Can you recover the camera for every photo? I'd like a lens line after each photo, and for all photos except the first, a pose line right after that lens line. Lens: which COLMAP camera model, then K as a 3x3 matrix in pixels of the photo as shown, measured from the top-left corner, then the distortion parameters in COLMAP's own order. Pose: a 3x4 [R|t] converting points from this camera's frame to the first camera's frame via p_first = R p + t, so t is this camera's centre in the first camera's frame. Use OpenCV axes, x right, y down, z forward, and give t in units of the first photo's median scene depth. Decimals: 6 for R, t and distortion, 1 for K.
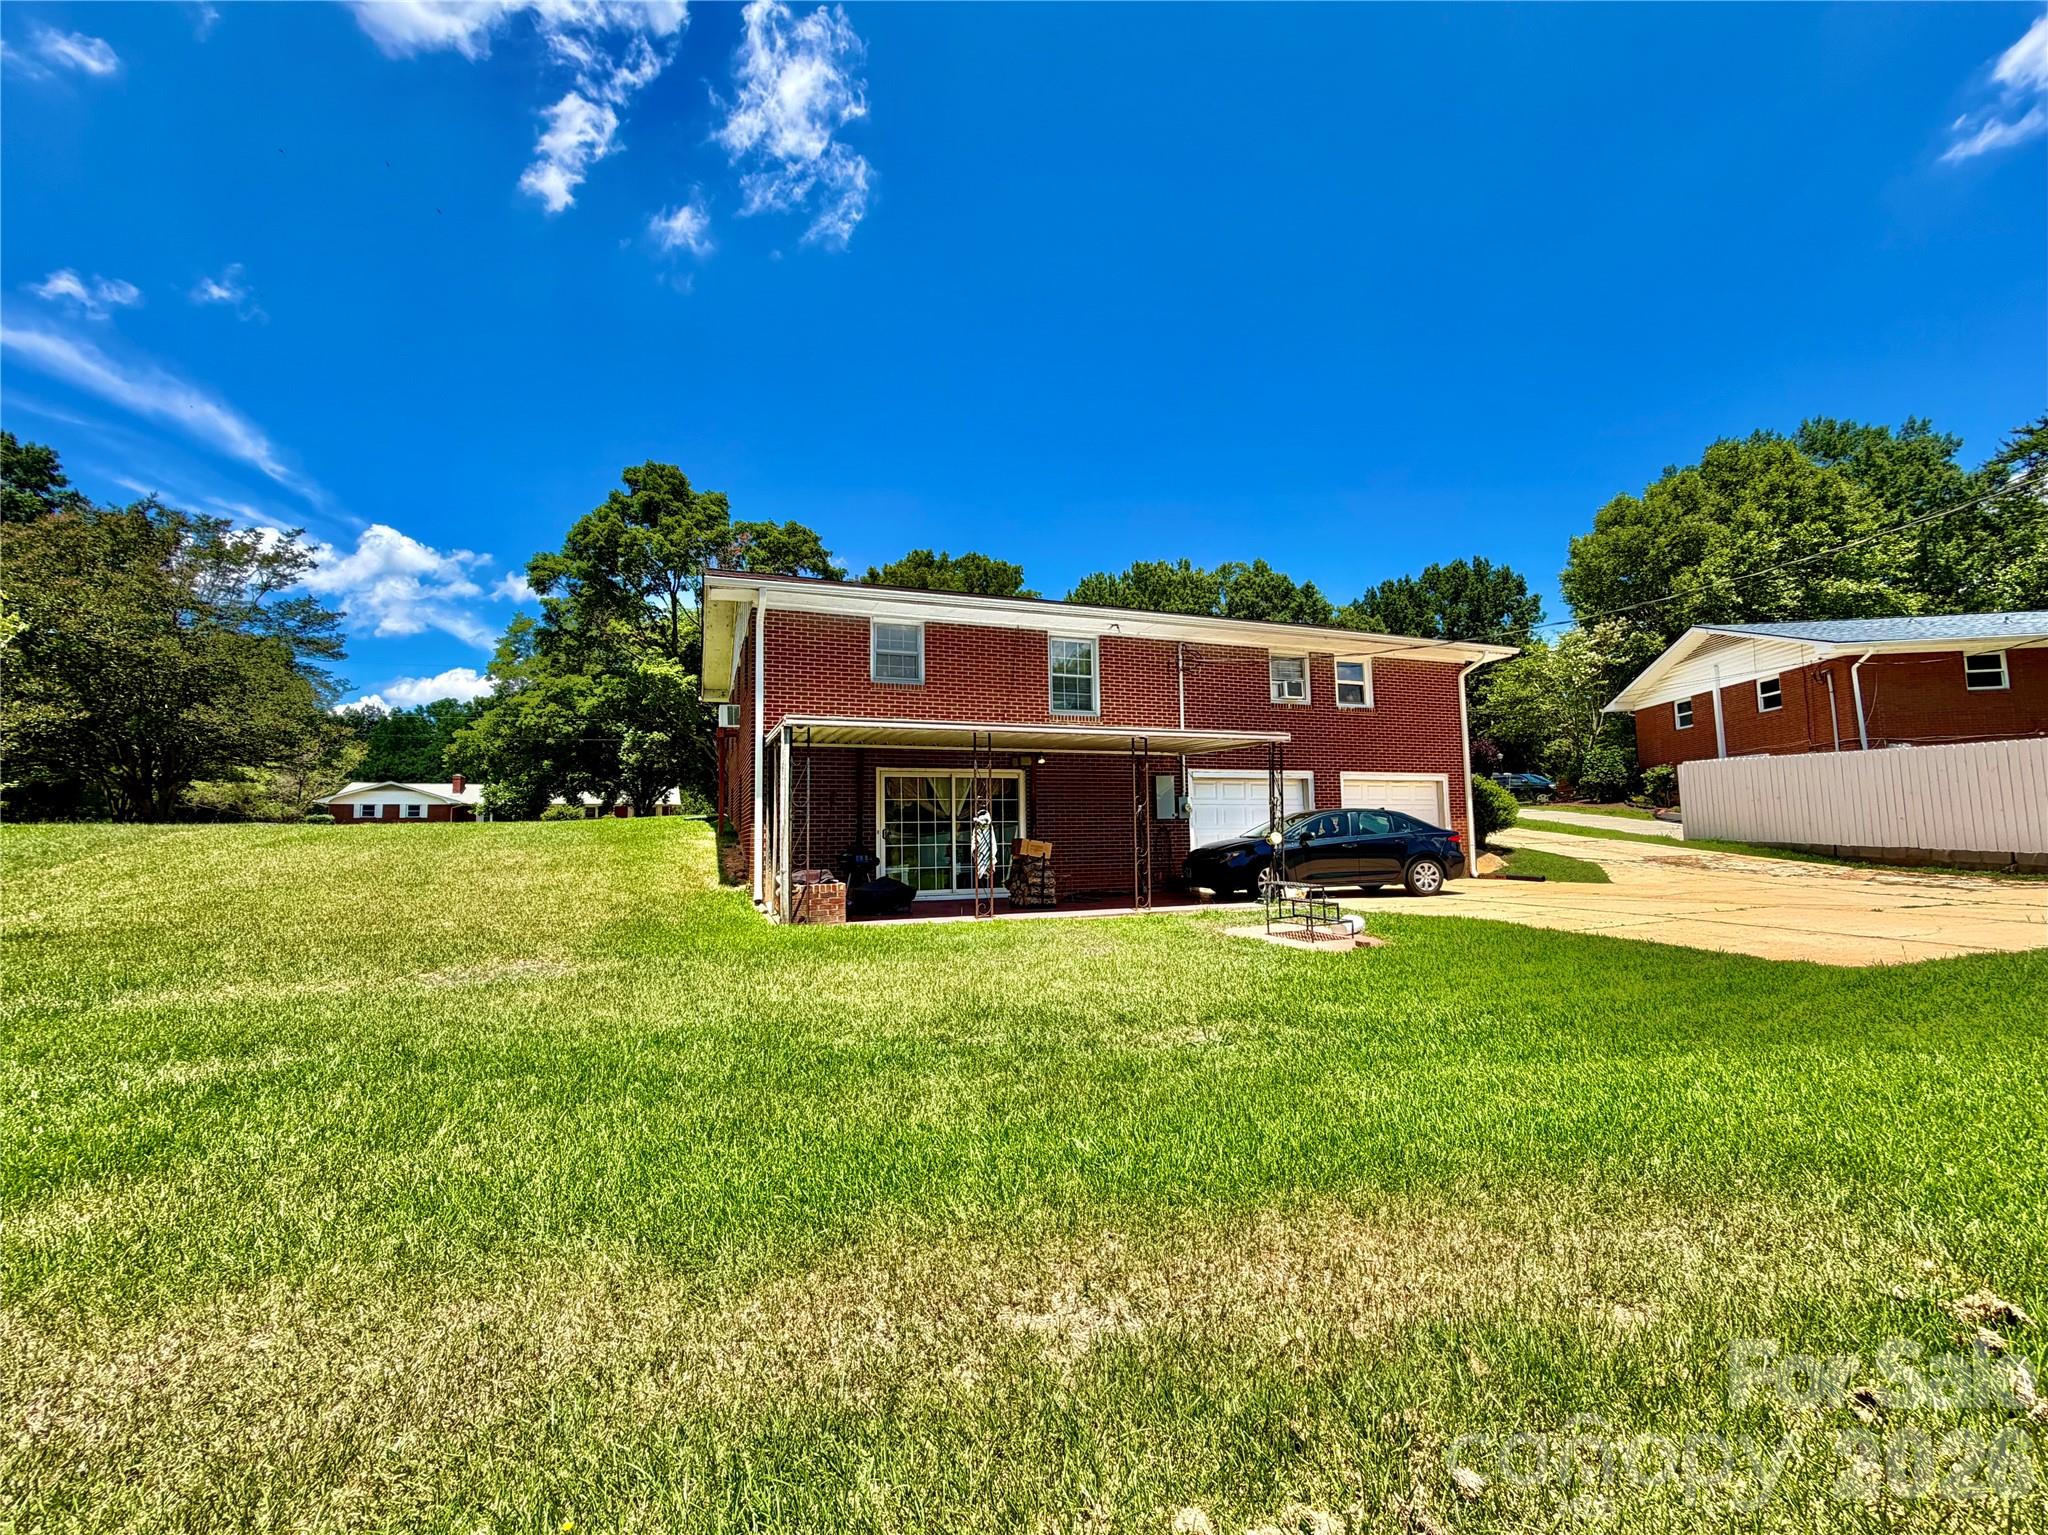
lens RADIAL K [[826.4, 0, 1010.9], [0, 826.4, 766.5], [0, 0, 1]] dist [0.022862, 0.000175]
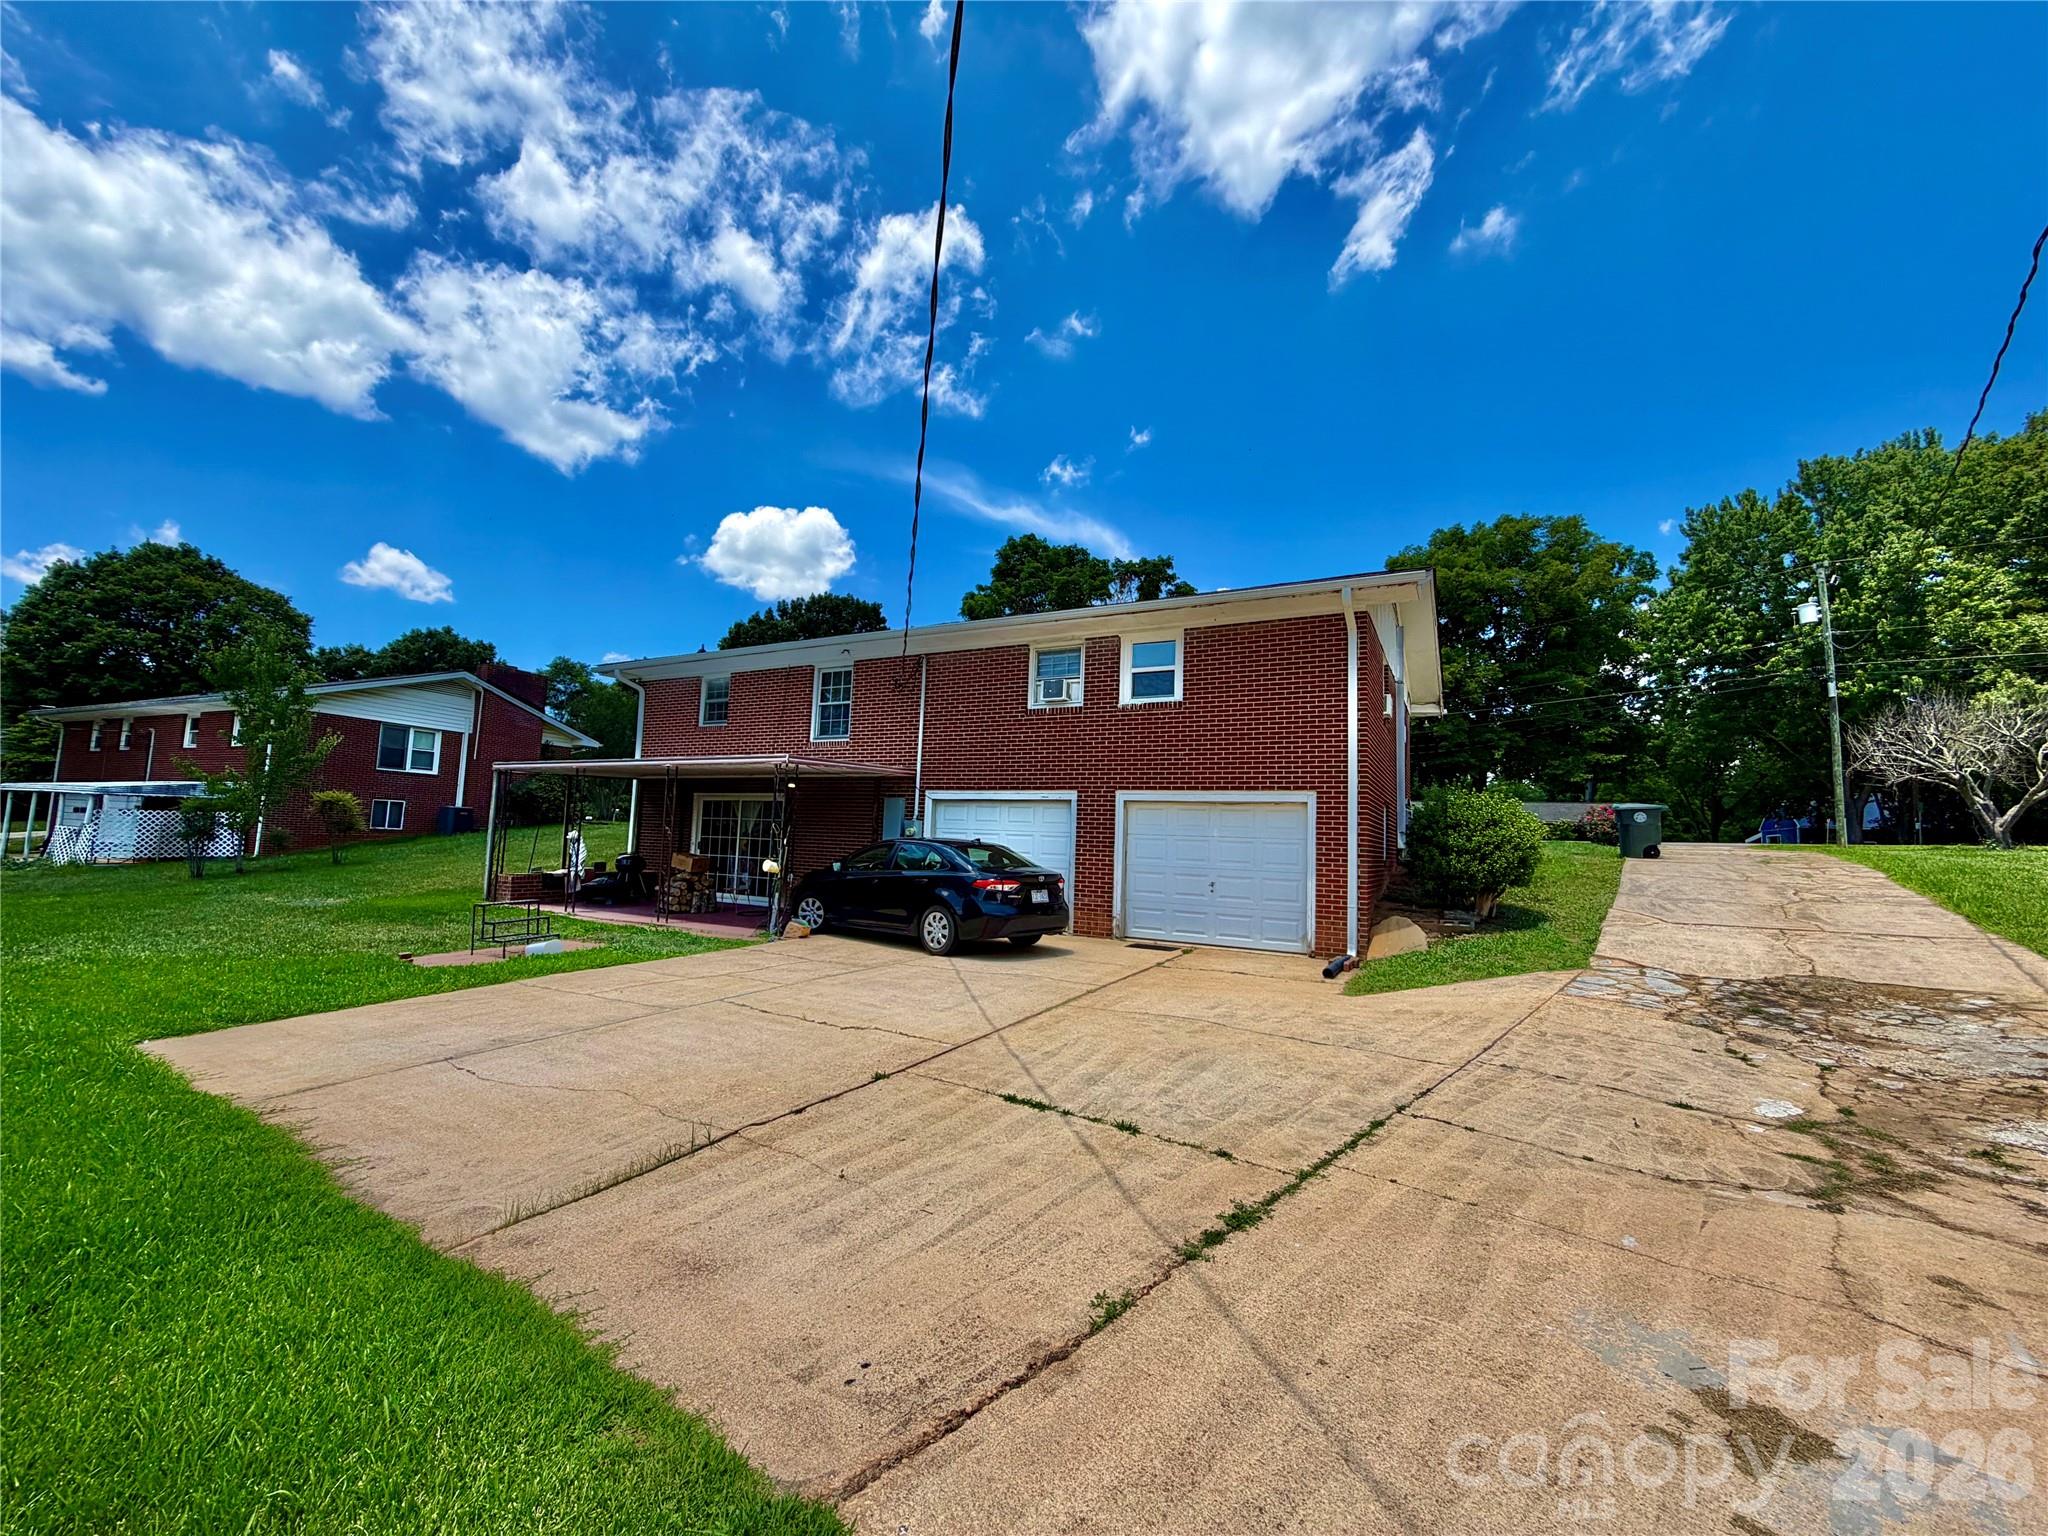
lens RADIAL K [[826.4, 0, 1010.9], [0, 826.4, 767.0], [0, 0, 1]] dist [0.022862, 0.000175]
pose [[0.645599, -0.033548, -0.762940, 0.975572], [0.016191, 0.999411, -0.030245, 0.006435], [0.763505, 0.007174, 0.645762, 0.477733]]
